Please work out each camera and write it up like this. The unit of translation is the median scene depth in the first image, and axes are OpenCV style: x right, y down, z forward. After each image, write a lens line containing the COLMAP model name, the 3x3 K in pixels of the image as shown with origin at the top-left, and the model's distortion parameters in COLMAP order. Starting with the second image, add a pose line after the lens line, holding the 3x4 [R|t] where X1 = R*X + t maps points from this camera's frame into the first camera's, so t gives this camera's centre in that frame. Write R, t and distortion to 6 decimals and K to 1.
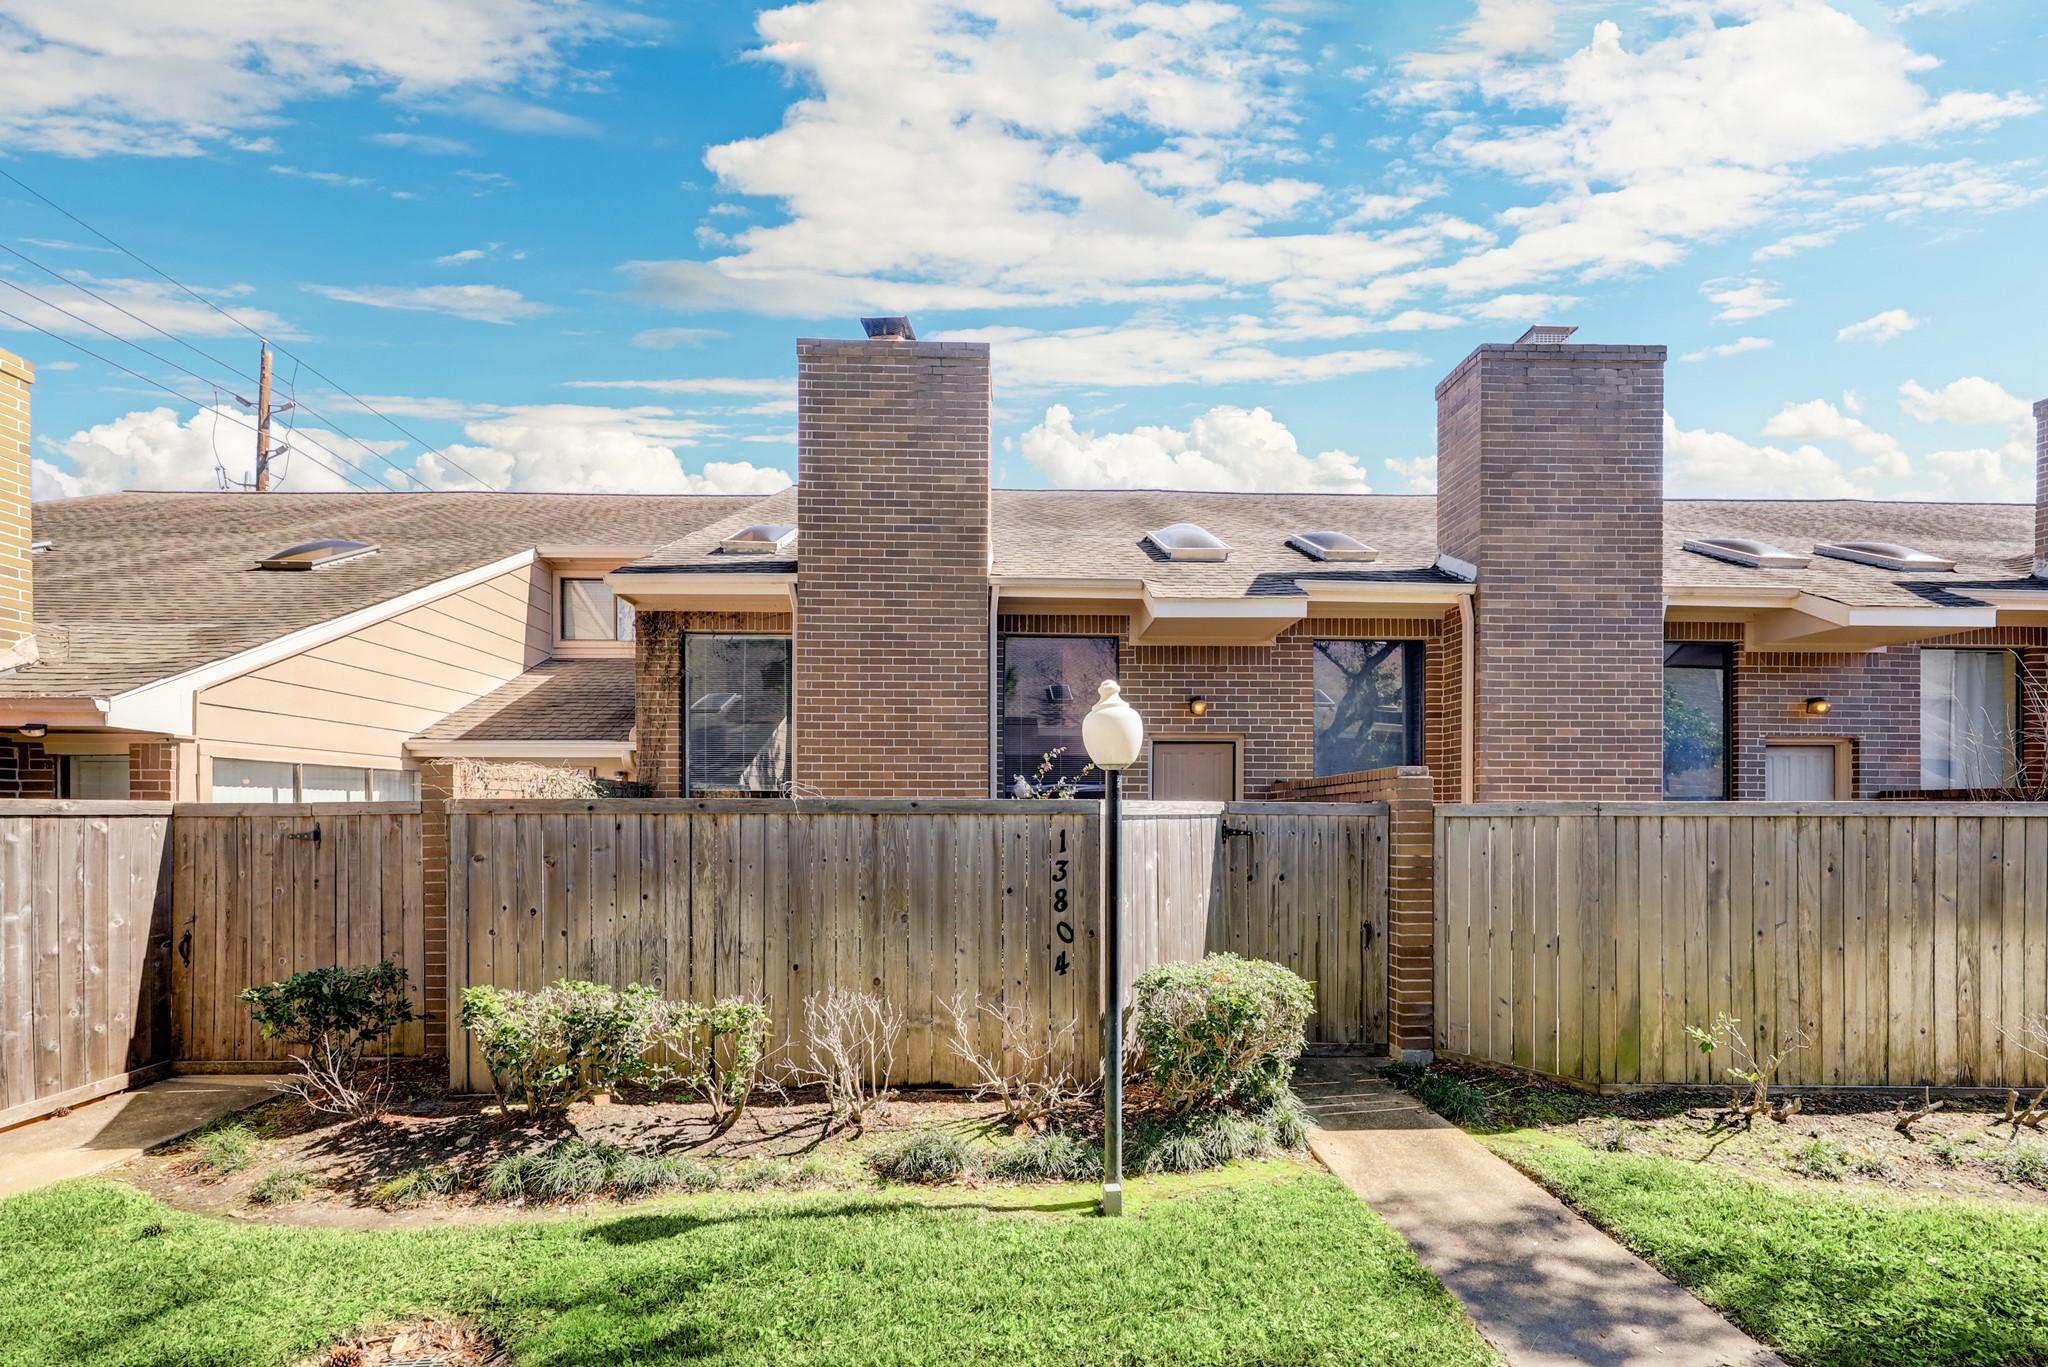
lens RADIAL K [[849.1, 0, 960.0], [0, 849.1, 627.3], [0, 0, 1]] dist [-0.001961, -0.000216]
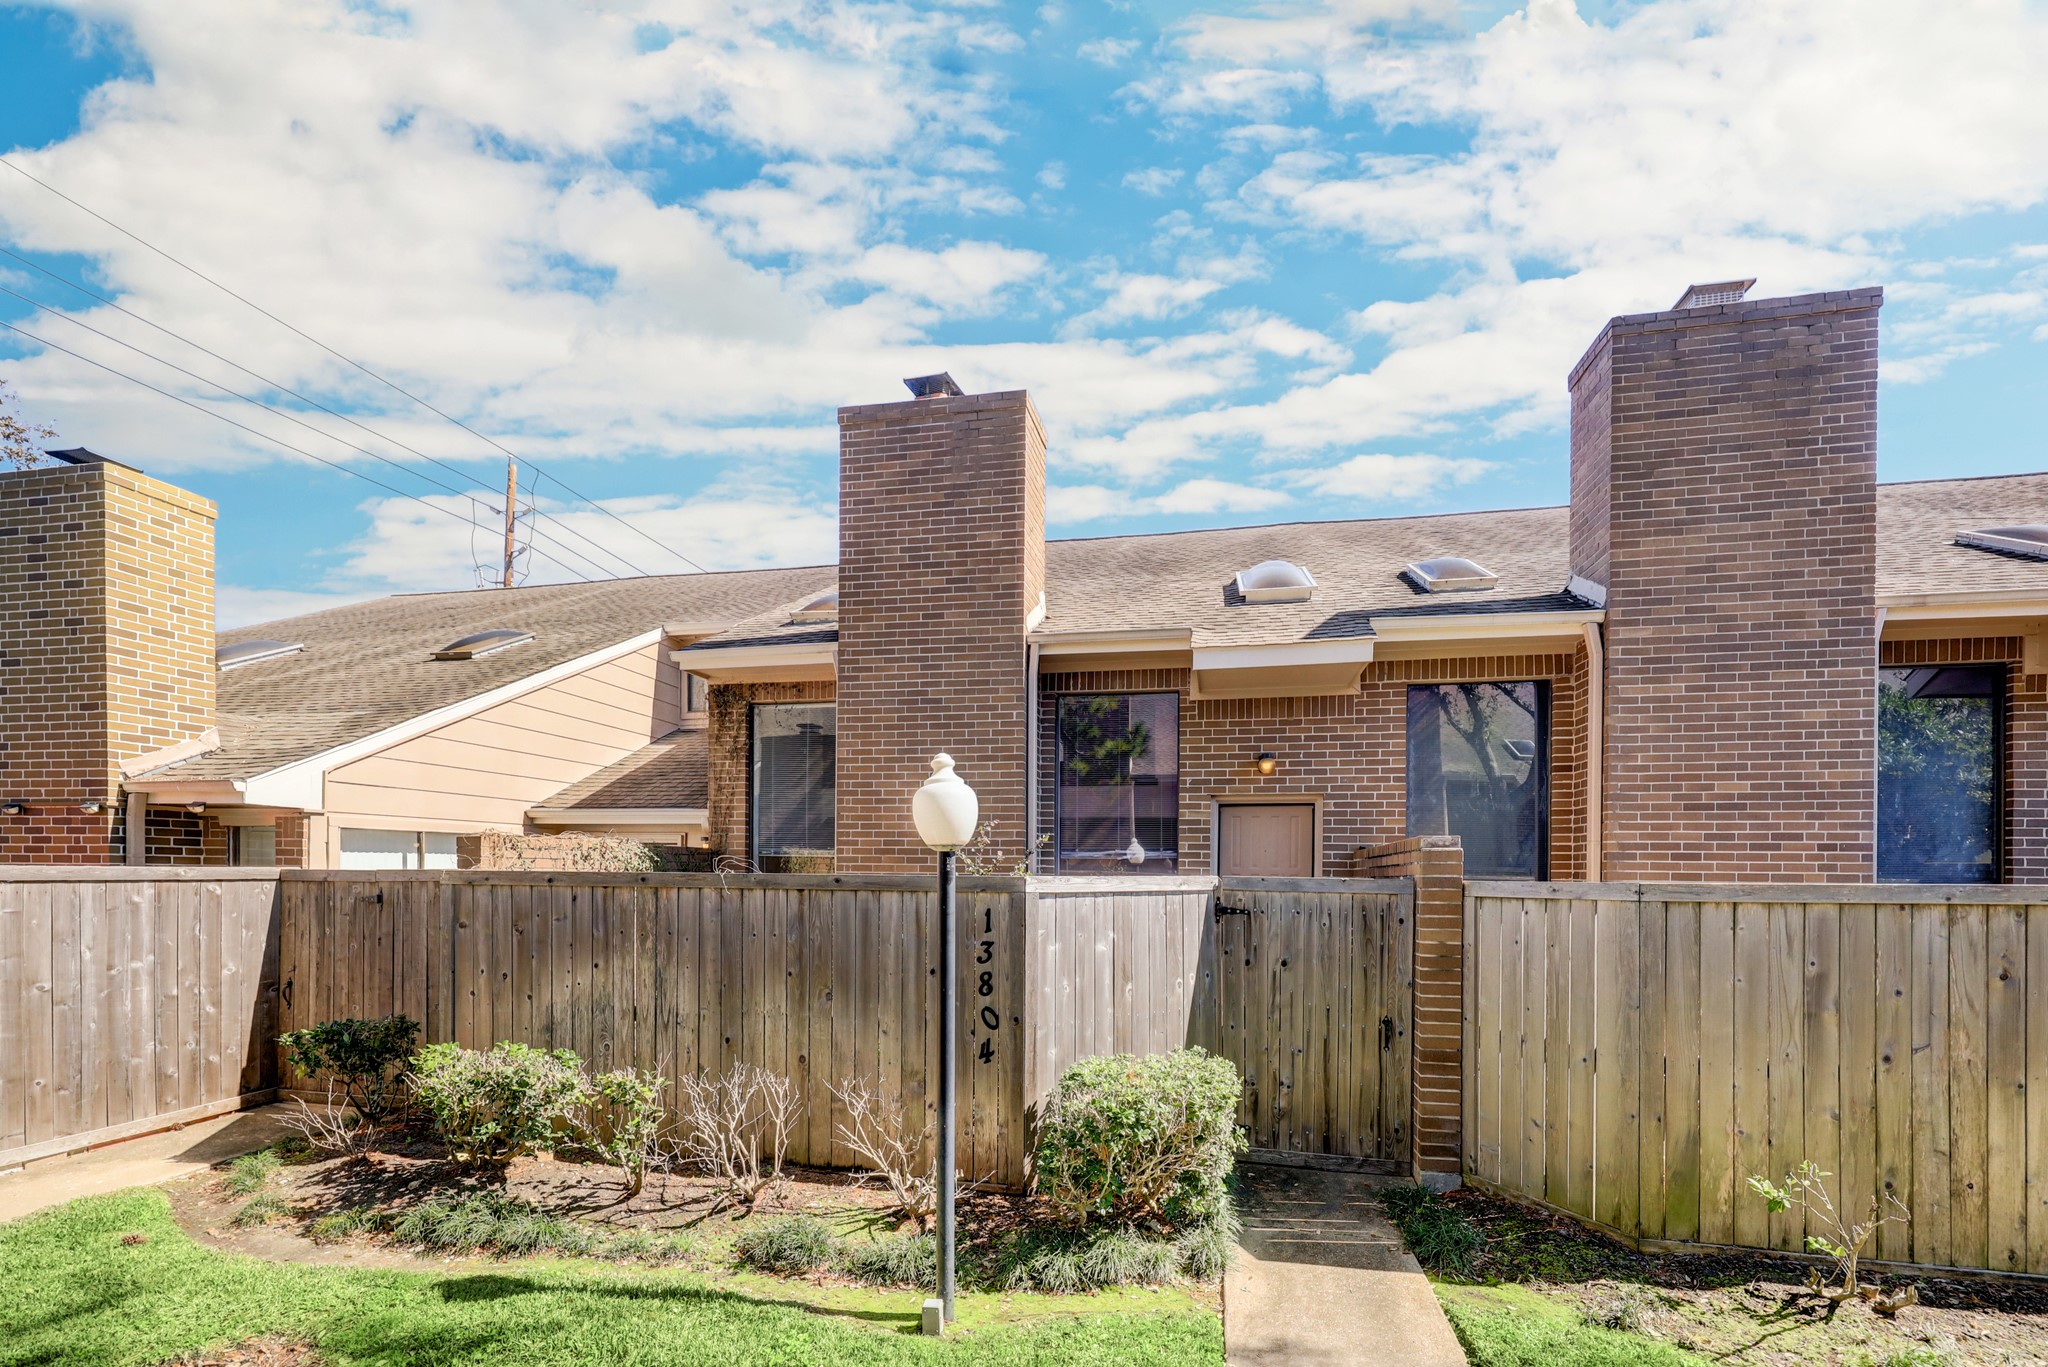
lens RADIAL K [[852.3, 0, 1024.0], [0, 852.3, 683.5], [0, 0, 1]] dist [-0.008631, 0.001073]
pose [[0.973304, -0.041695, -0.225703, 0.258487], [0.042978, 0.999076, 0.000775, -0.005409], [0.225462, -0.010454, 0.974196, 0.065257]]
